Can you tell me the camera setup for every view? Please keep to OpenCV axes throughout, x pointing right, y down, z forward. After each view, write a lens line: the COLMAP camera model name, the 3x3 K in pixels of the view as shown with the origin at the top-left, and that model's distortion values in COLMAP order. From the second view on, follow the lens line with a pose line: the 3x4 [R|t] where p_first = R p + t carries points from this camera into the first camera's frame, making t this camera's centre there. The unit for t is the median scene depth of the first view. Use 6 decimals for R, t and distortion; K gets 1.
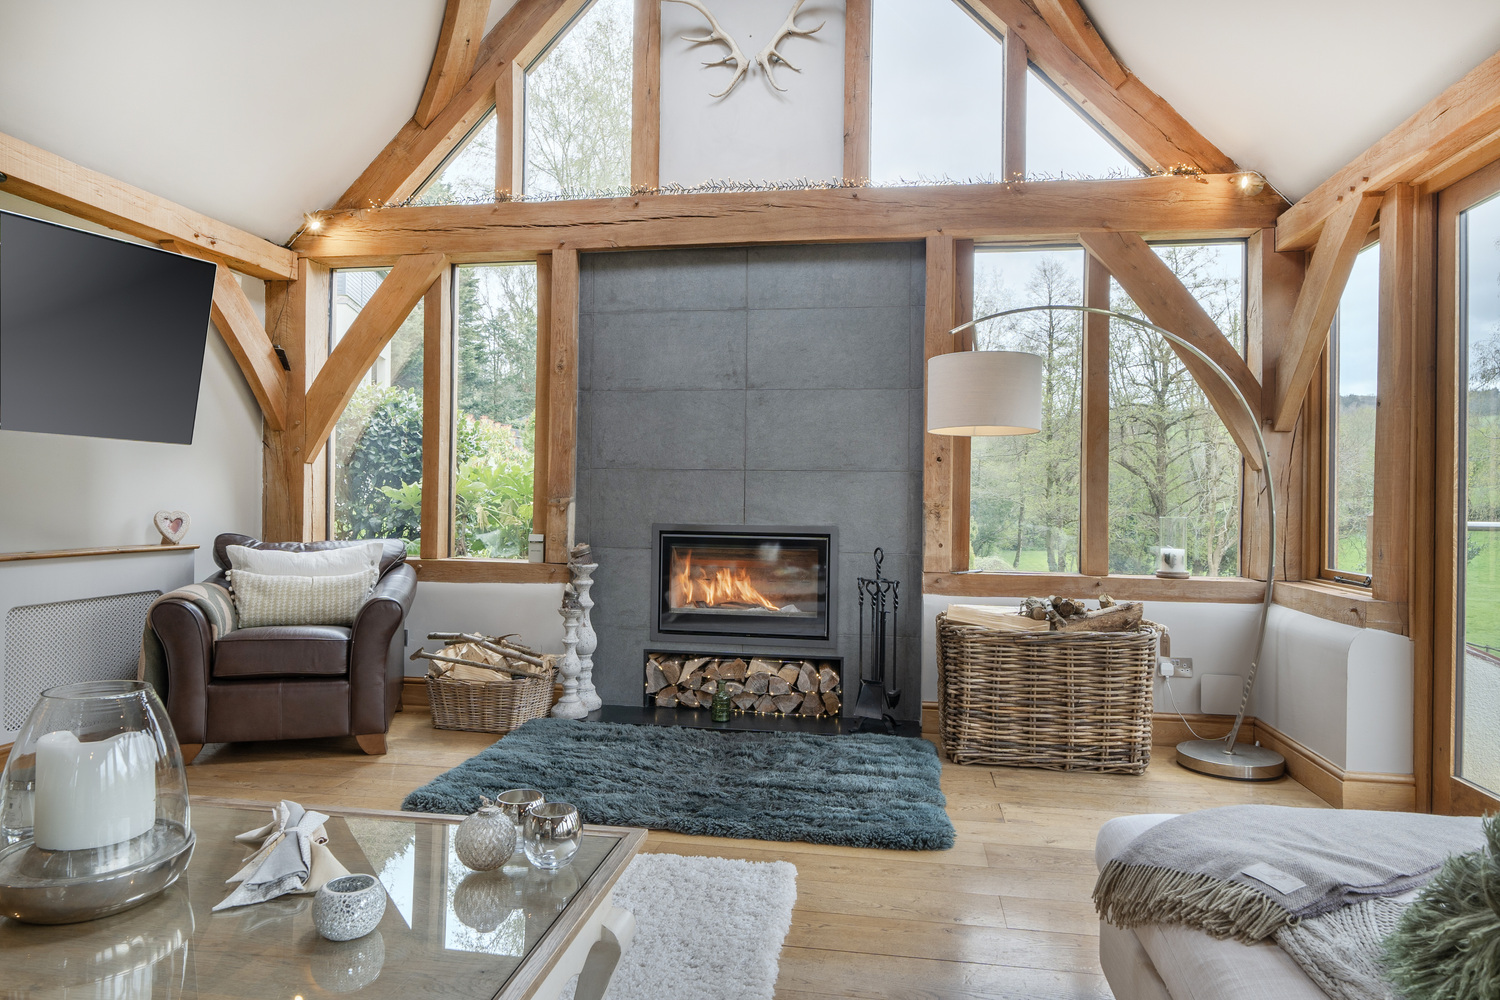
lens RADIAL K [[926.7, 0, 748.1], [0, 926.7, 500.2], [0, 0, 1]] dist [-0.006559, 0.000445]
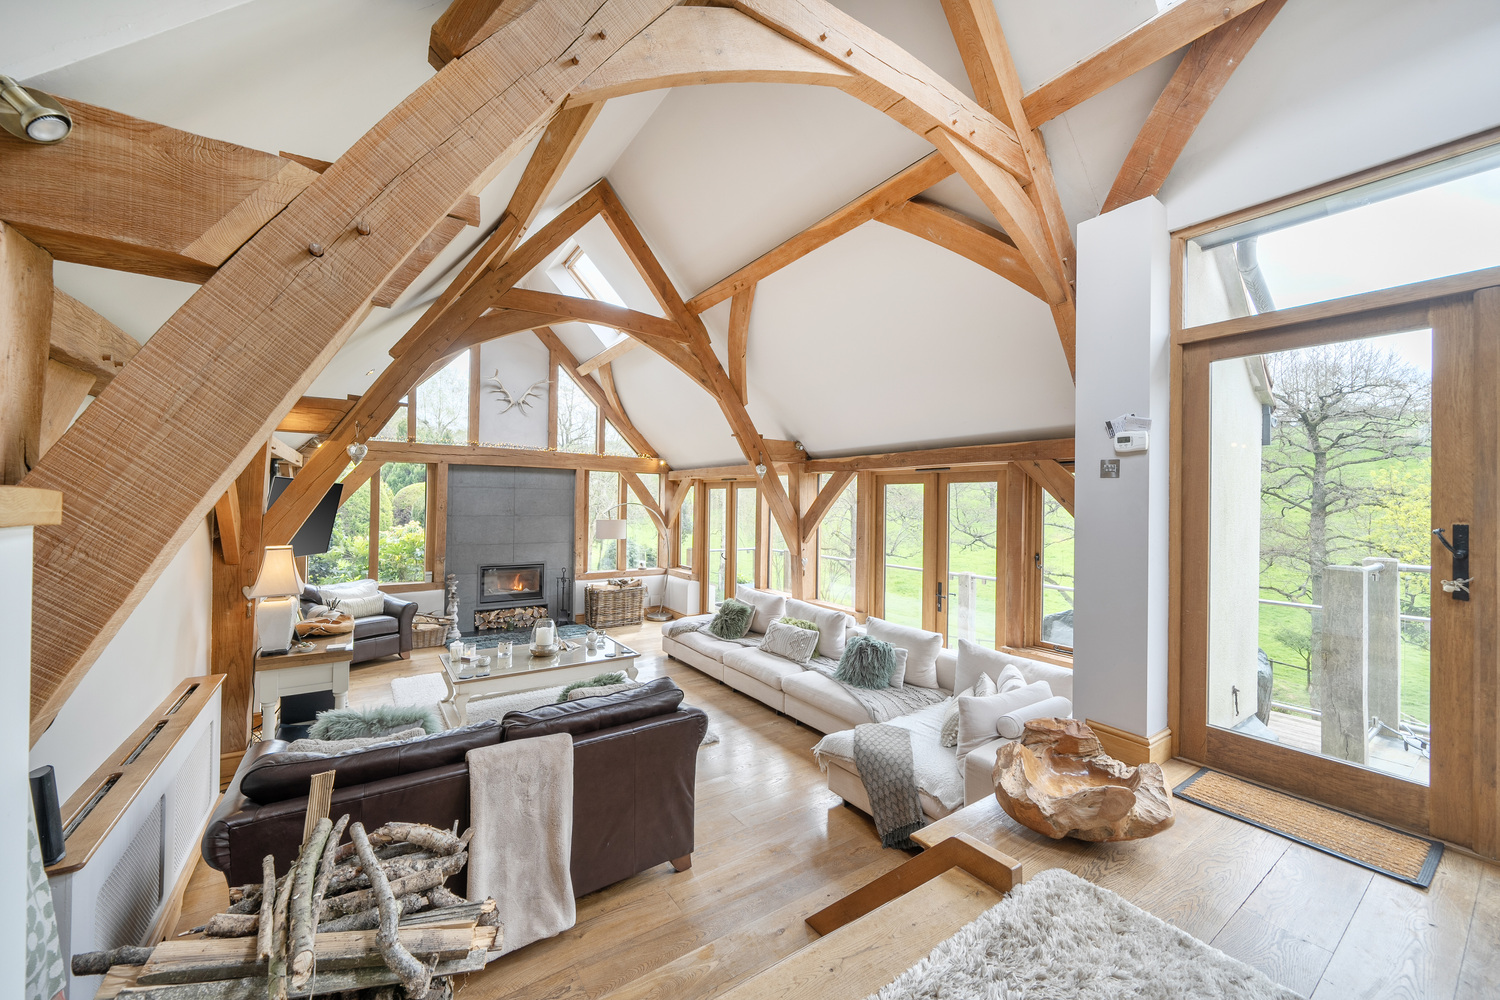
lens RADIAL K [[556.8, 0, 748.7], [0, 556.8, 500.3], [0, 0, 1]] dist [-0.001072, -0.000081]
pose [[0.718391, 0.001878, 0.695637, -0.716382], [-0.006895, 0.999966, 0.004421, -0.188534], [-0.695606, -0.007973, 0.718379, -0.795475]]
